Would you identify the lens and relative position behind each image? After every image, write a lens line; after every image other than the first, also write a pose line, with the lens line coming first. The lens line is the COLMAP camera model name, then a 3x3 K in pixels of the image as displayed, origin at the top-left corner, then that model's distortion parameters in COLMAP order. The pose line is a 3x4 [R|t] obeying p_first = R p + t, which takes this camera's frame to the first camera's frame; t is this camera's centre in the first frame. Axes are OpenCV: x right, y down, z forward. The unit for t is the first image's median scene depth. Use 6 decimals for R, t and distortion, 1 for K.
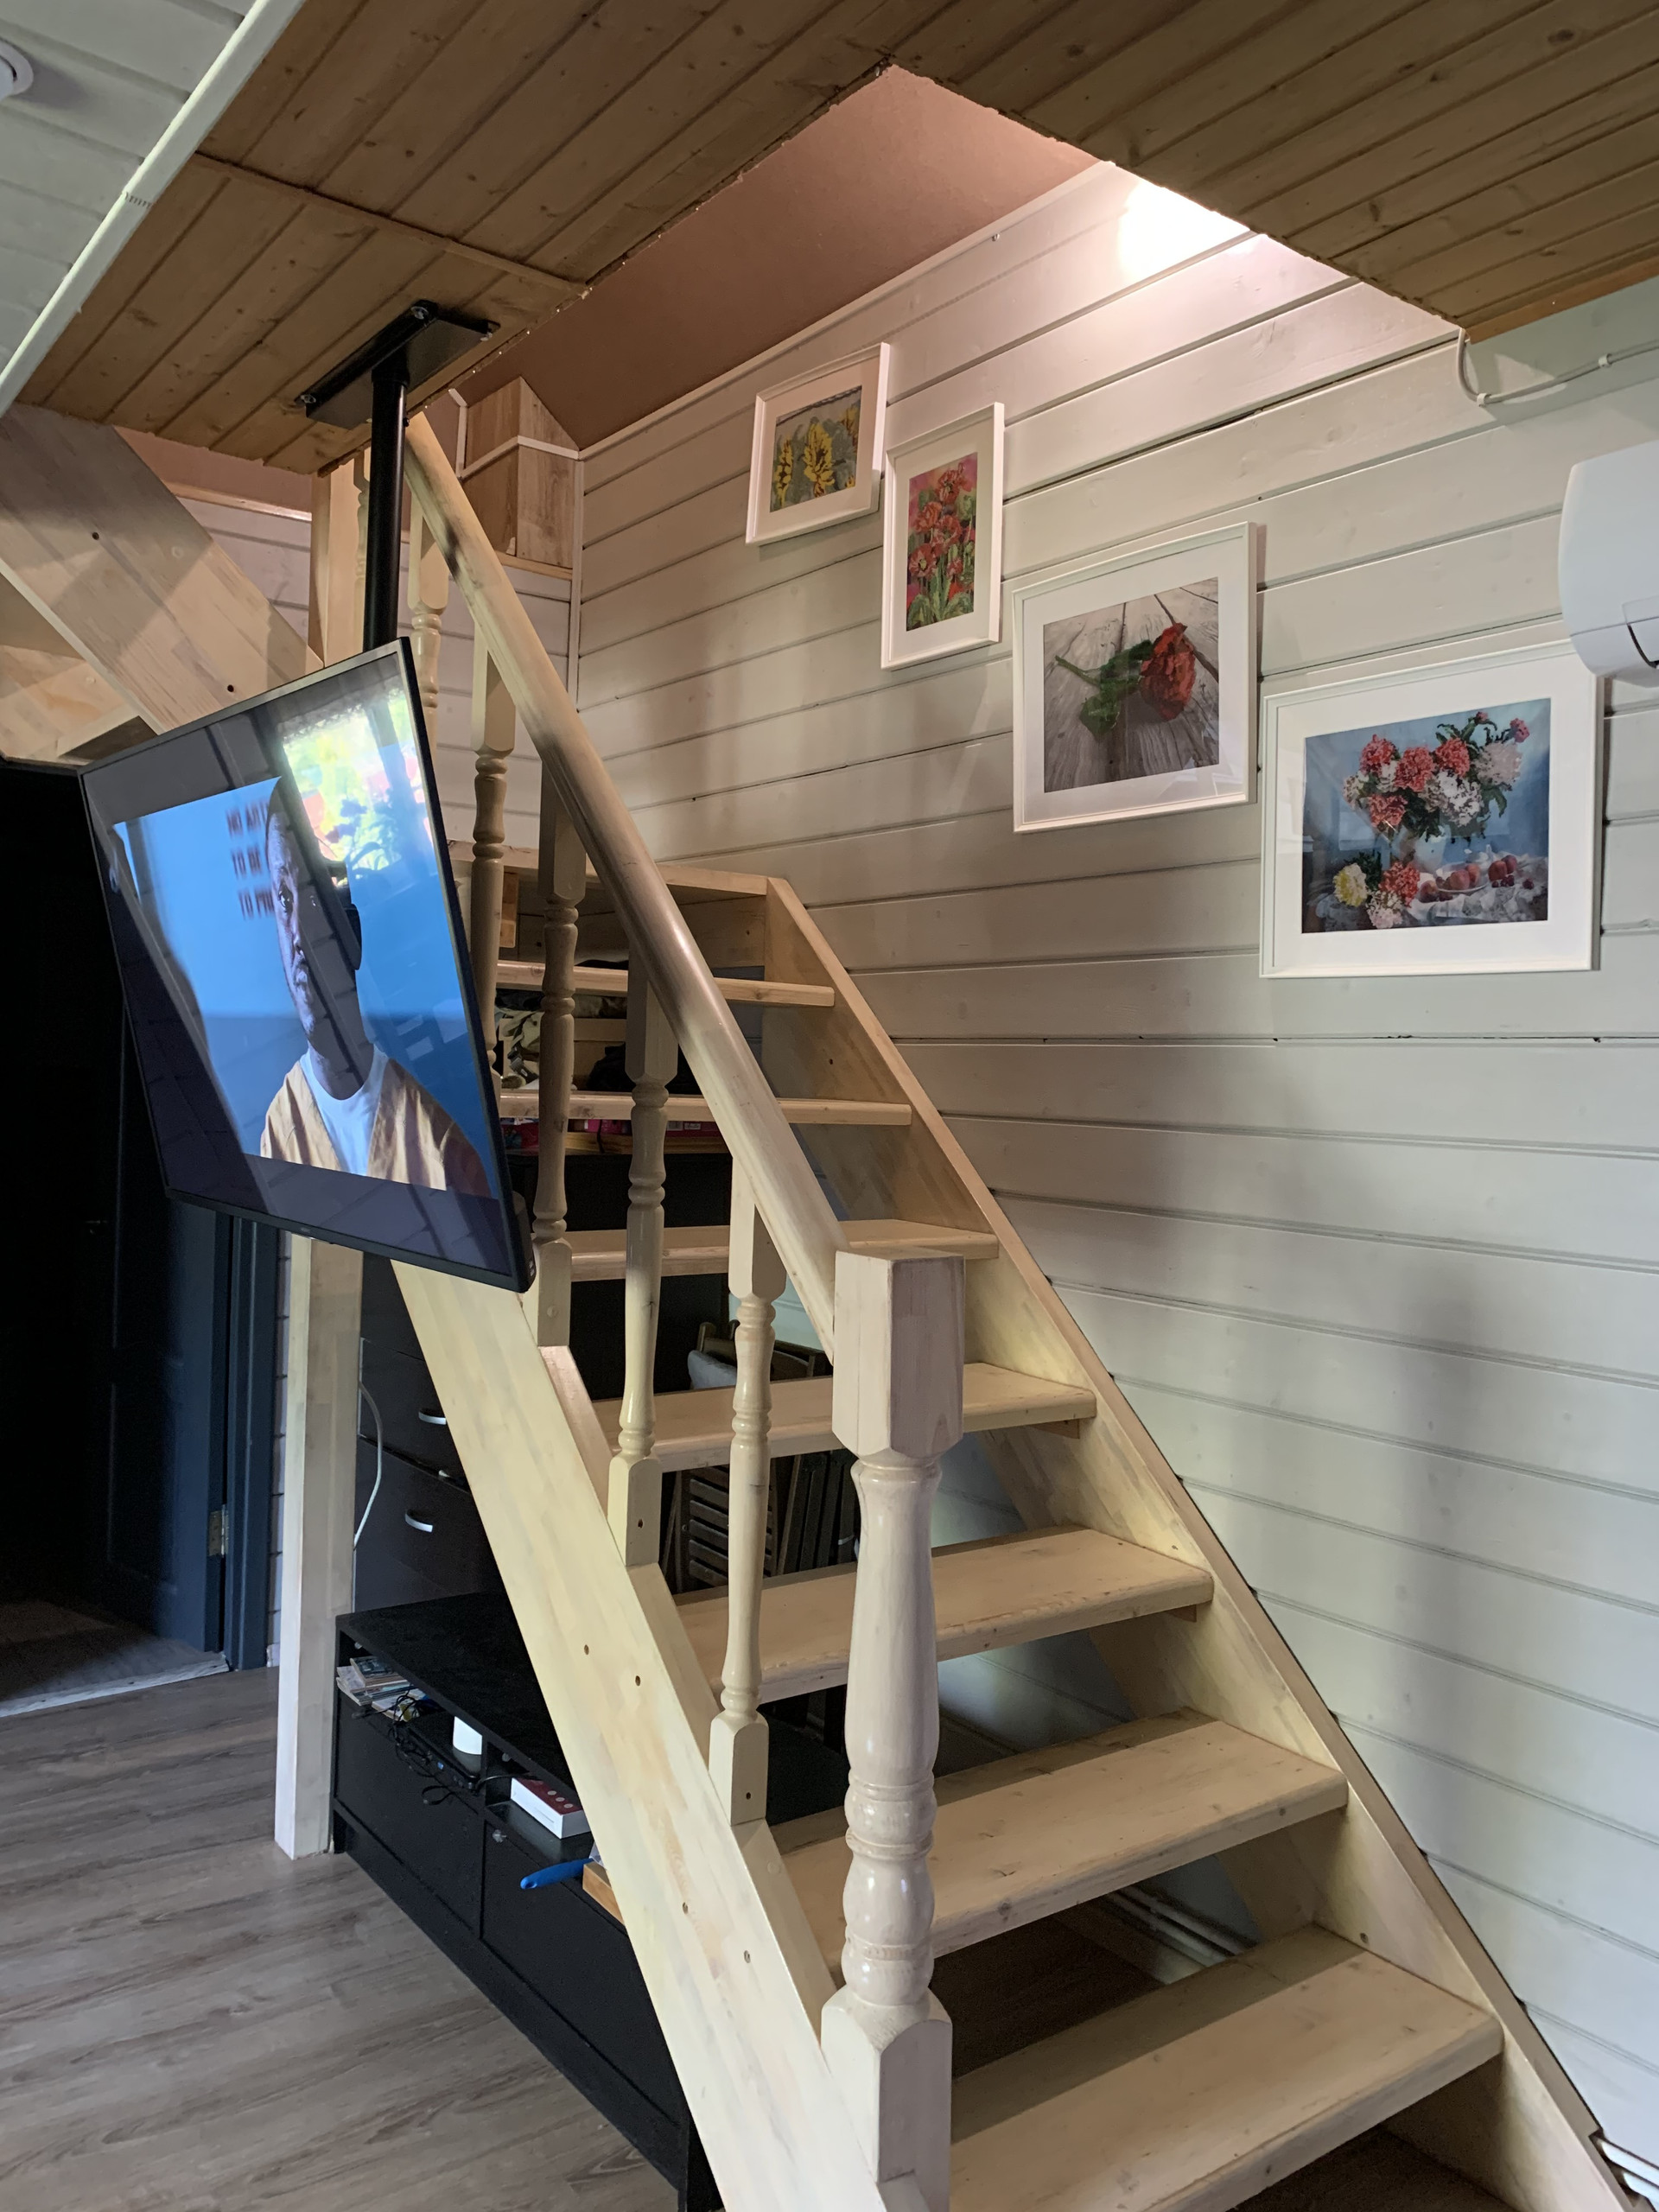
lens RADIAL K [[1693.3, 0, 838.7], [0, 1693.3, 1082.6], [0, 0, 1]] dist [0.067827, -0.057017]
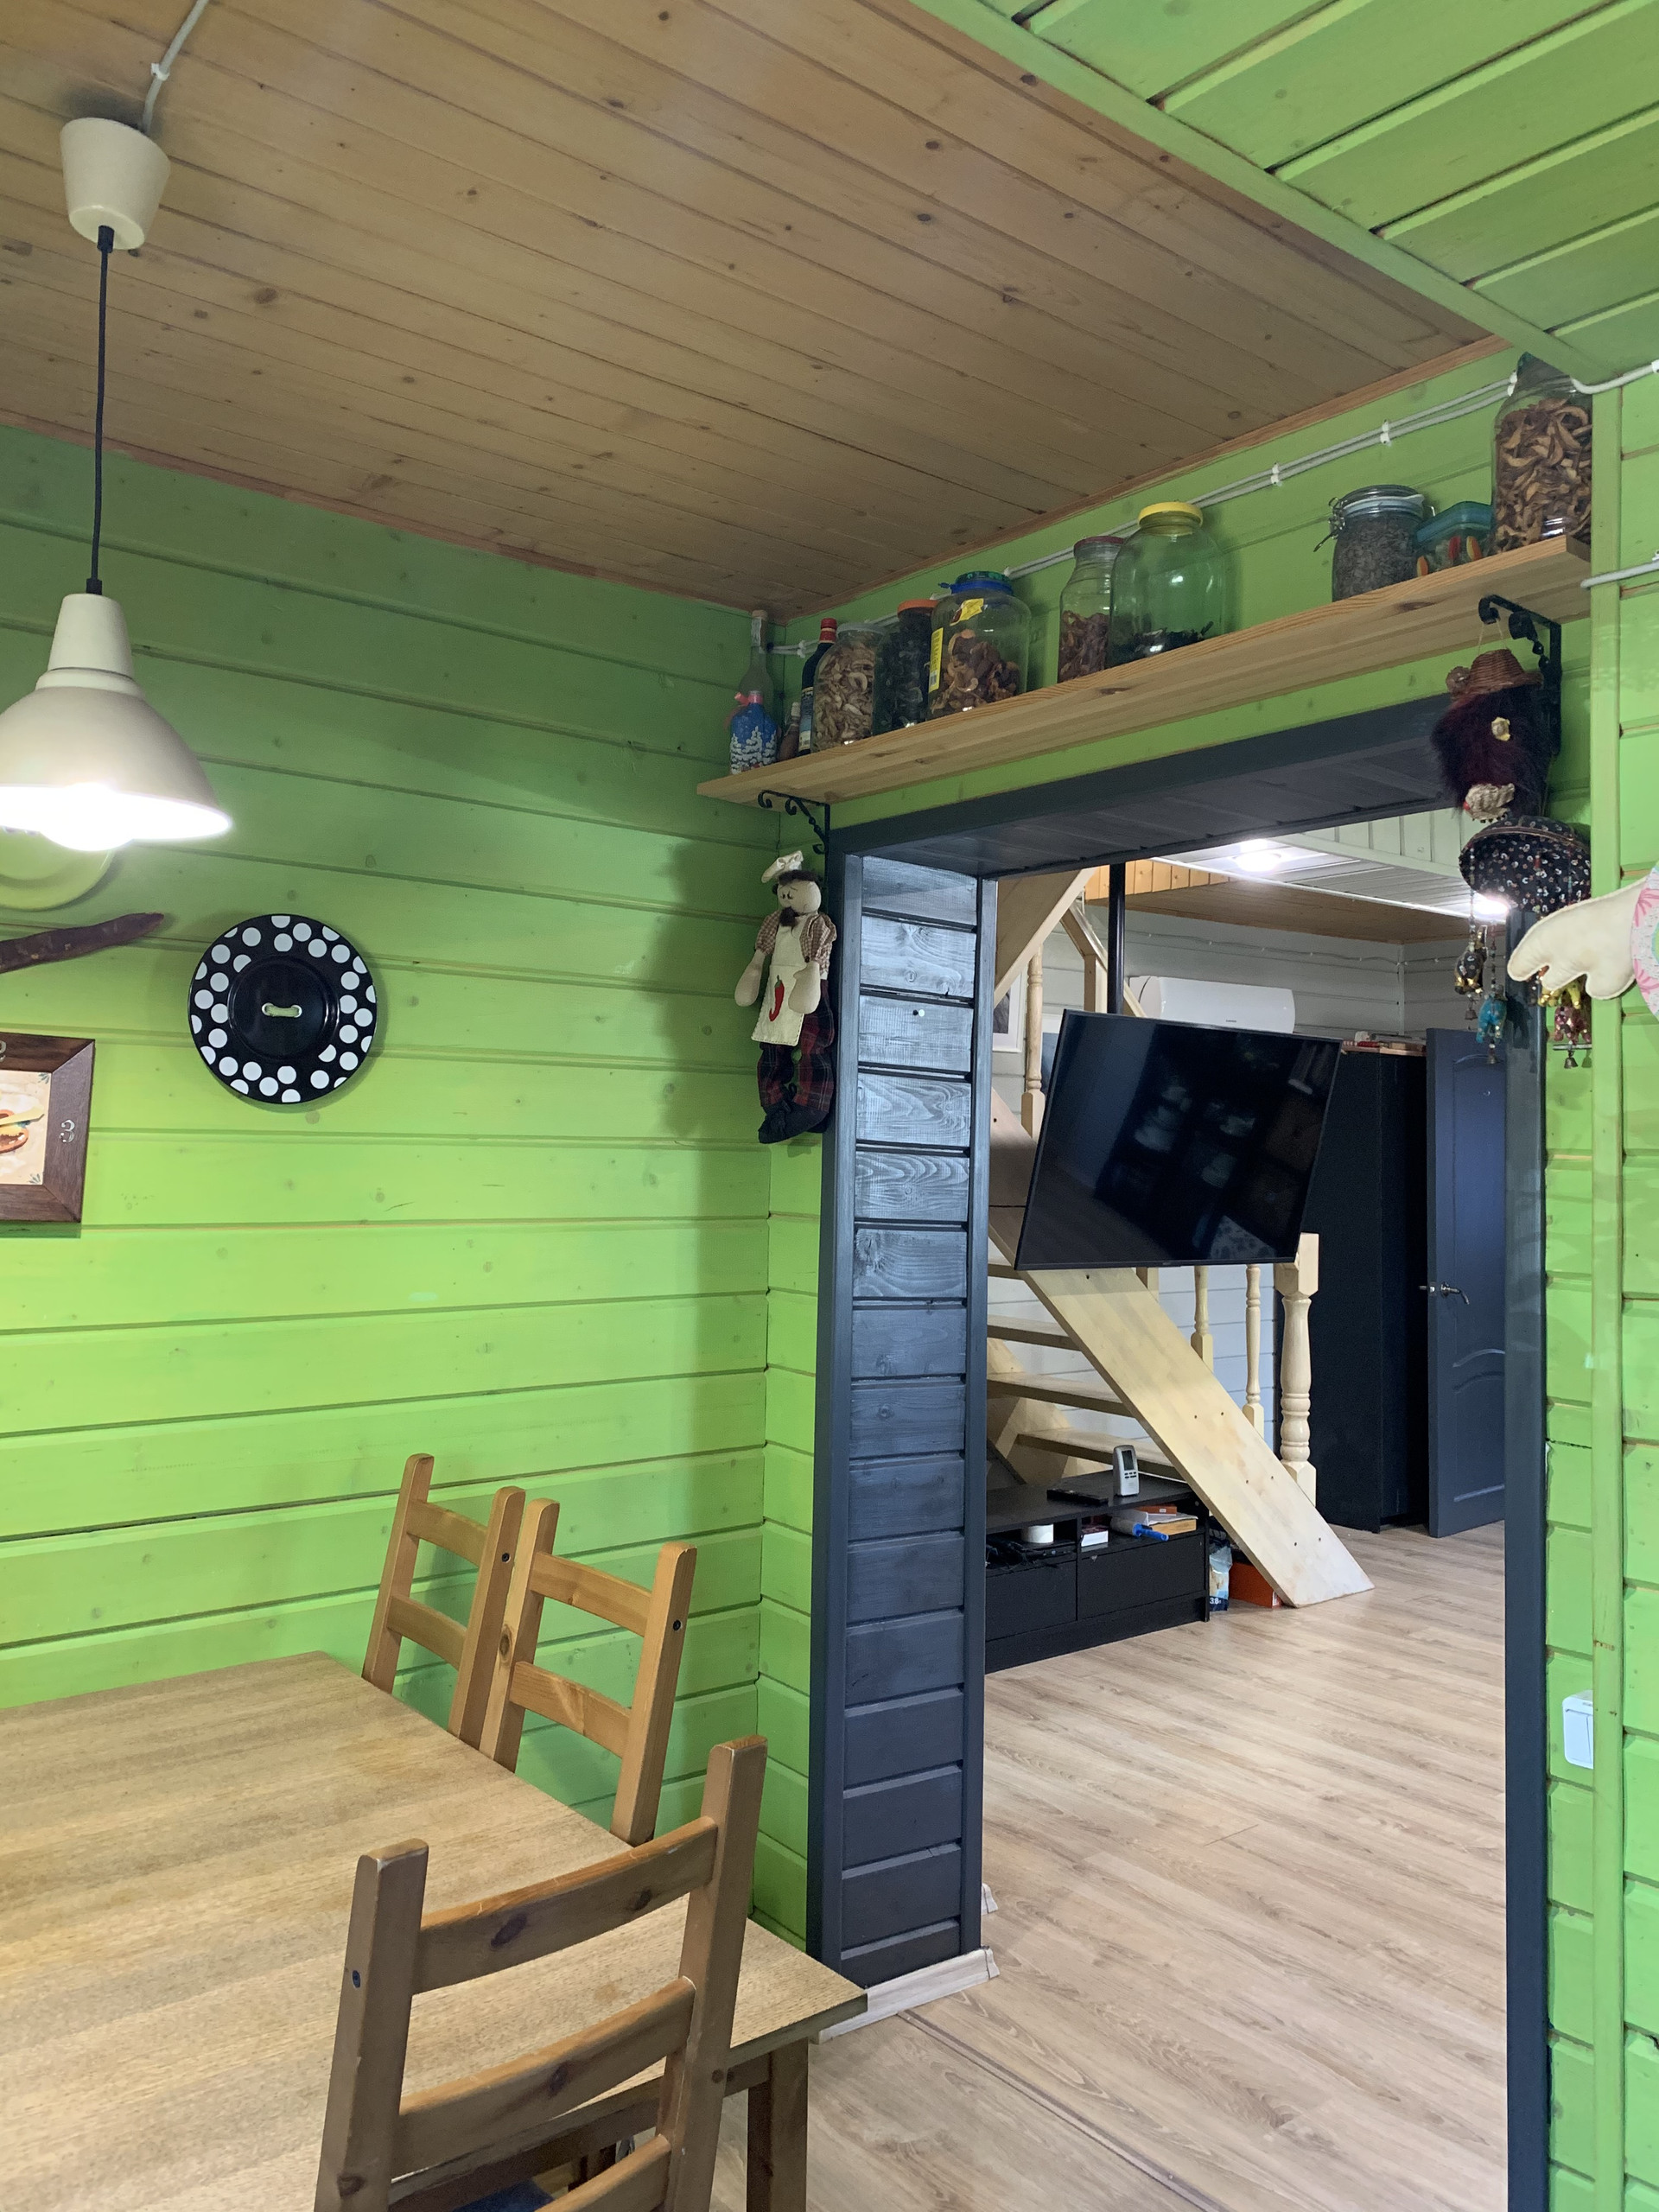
lens RADIAL K [[1698.1, 0, 829.0], [0, 1698.1, 1094.9], [0, 0, 1]] dist [0.096239, -0.116250]
pose [[-0.026772, 0.000499, 0.999641, -2.233799], [-0.008195, 0.999966, -0.000719, -0.103140], [-0.999608, -0.008211, -0.026767, 1.387884]]
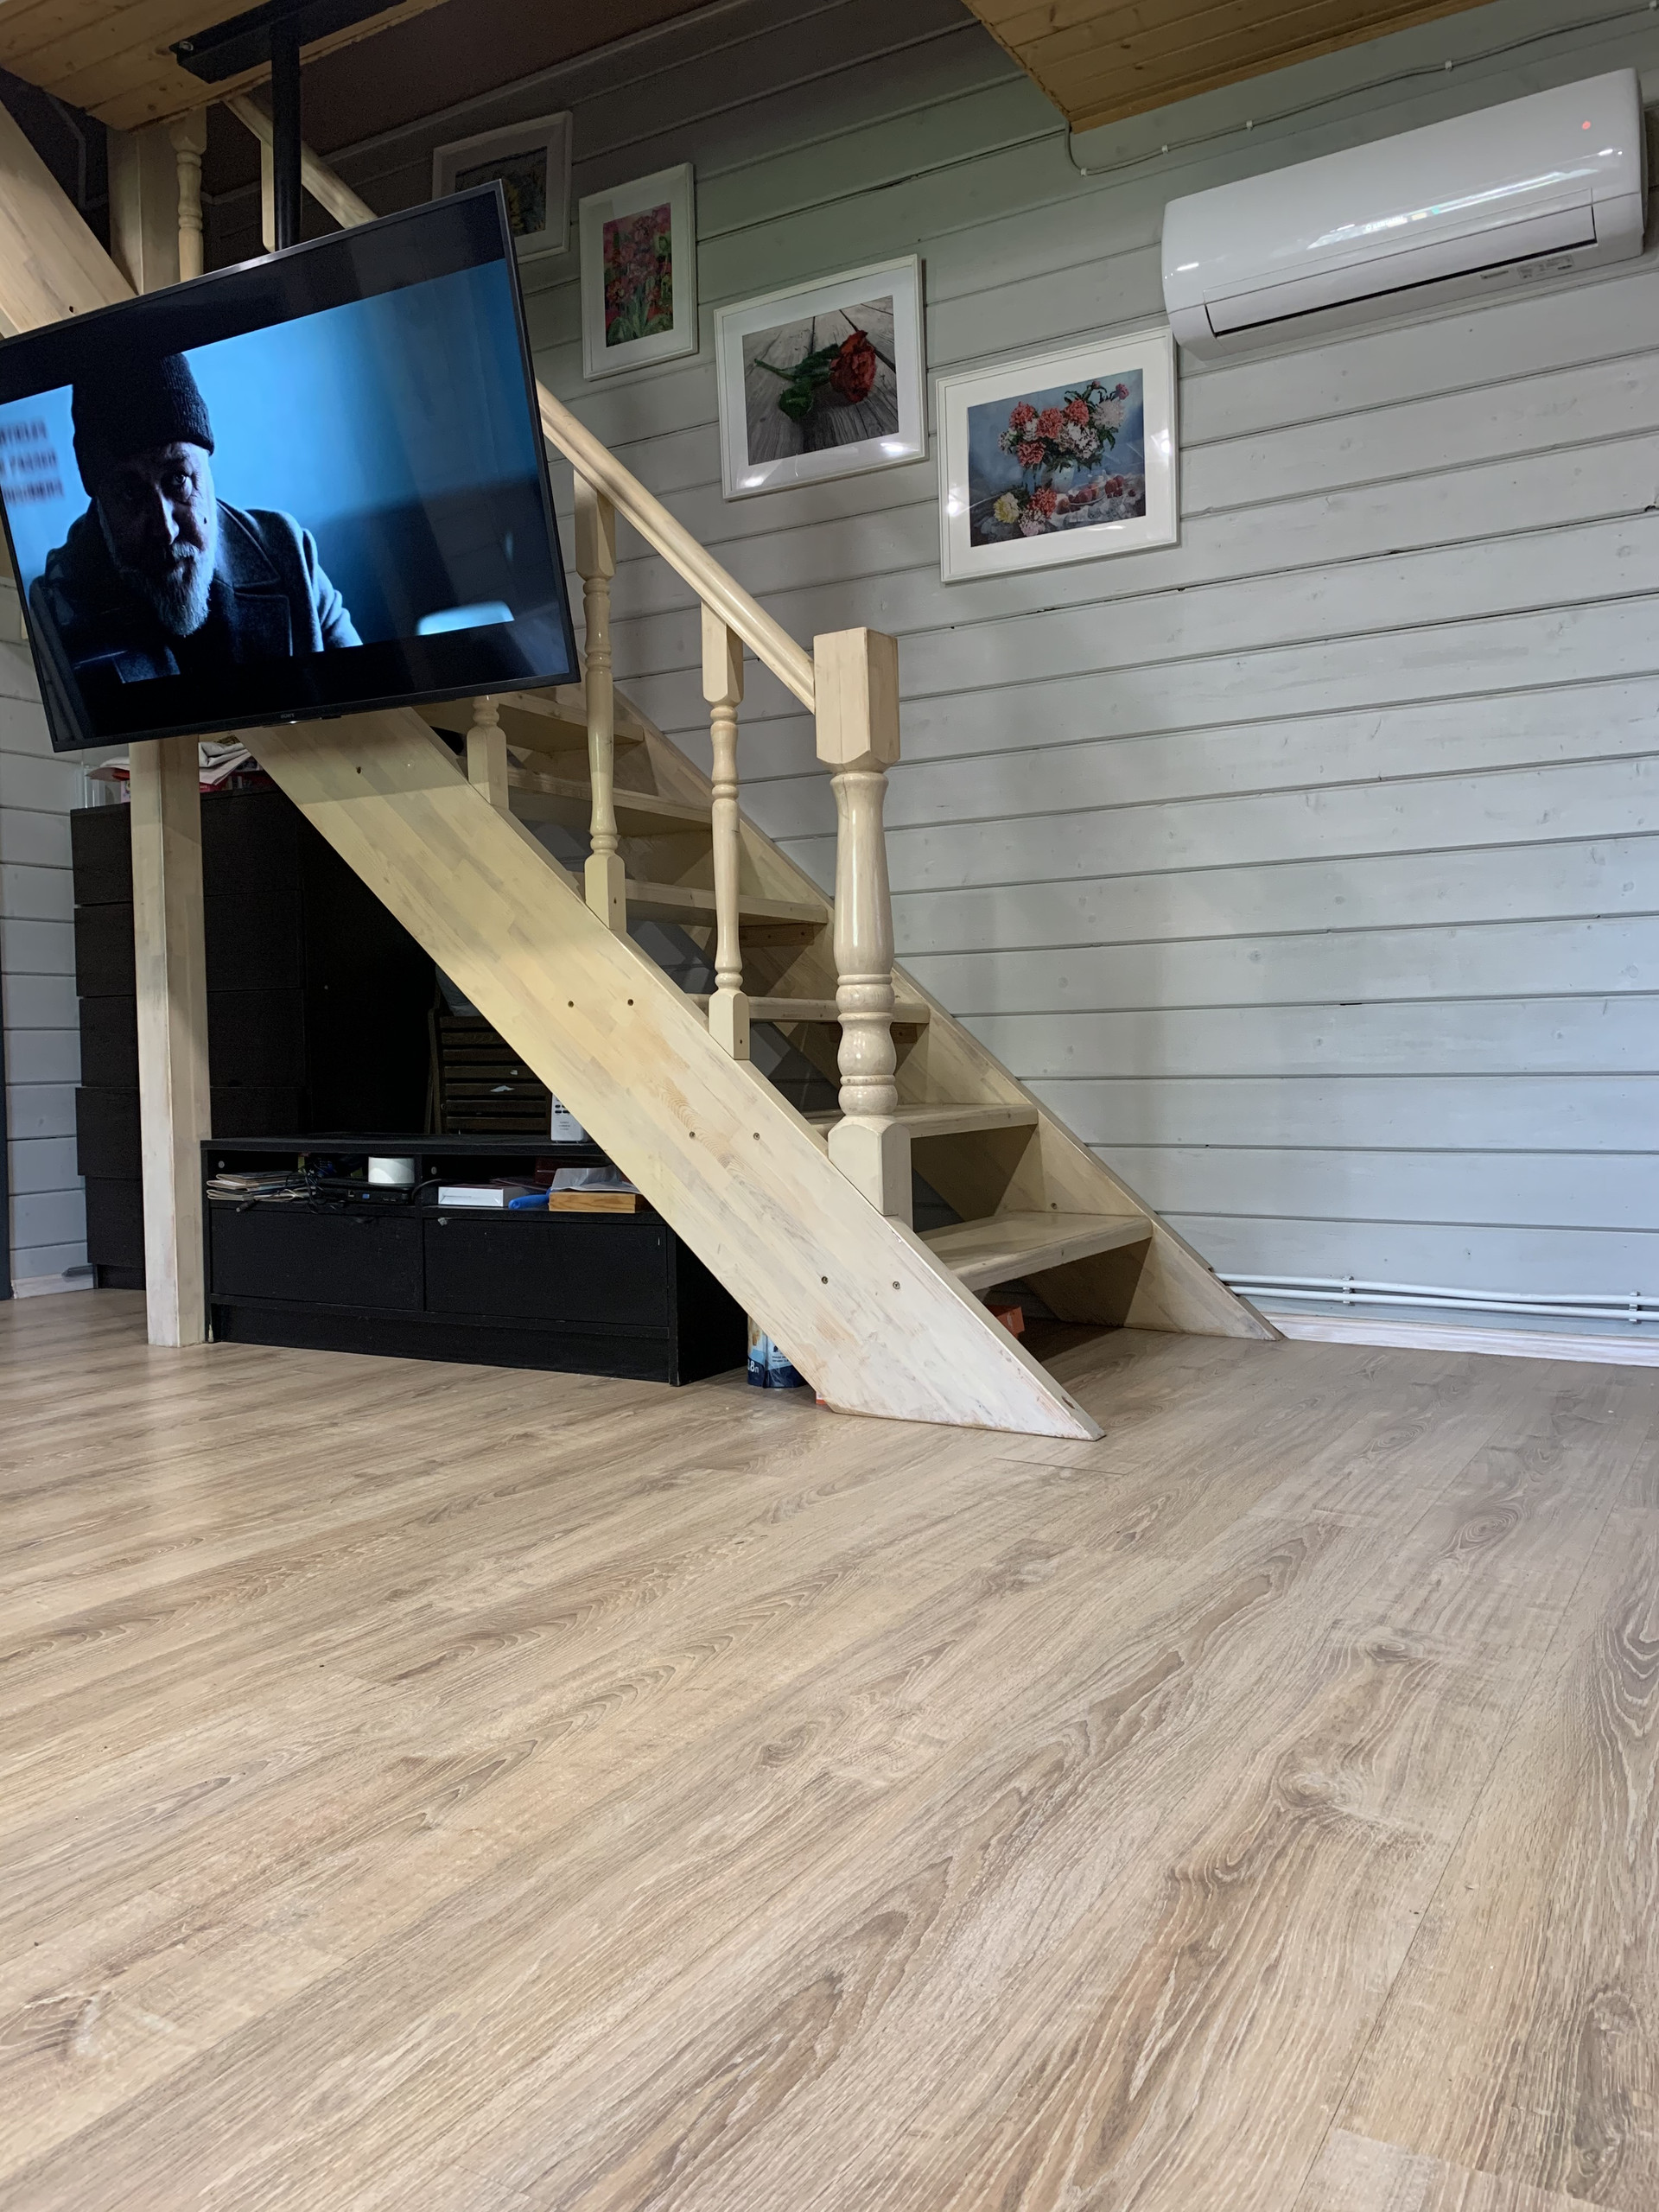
lens RADIAL K [[1649.7, 0, 829.5], [0, 1649.7, 1106.0], [0, 0, 1]] dist [0.004551, 0.002605]
pose [[0.920467, -0.061285, 0.385984, -0.407956], [0.047954, 0.997876, 0.044082, 0.319127], [-0.387866, -0.022066, 0.921451, -0.247878]]
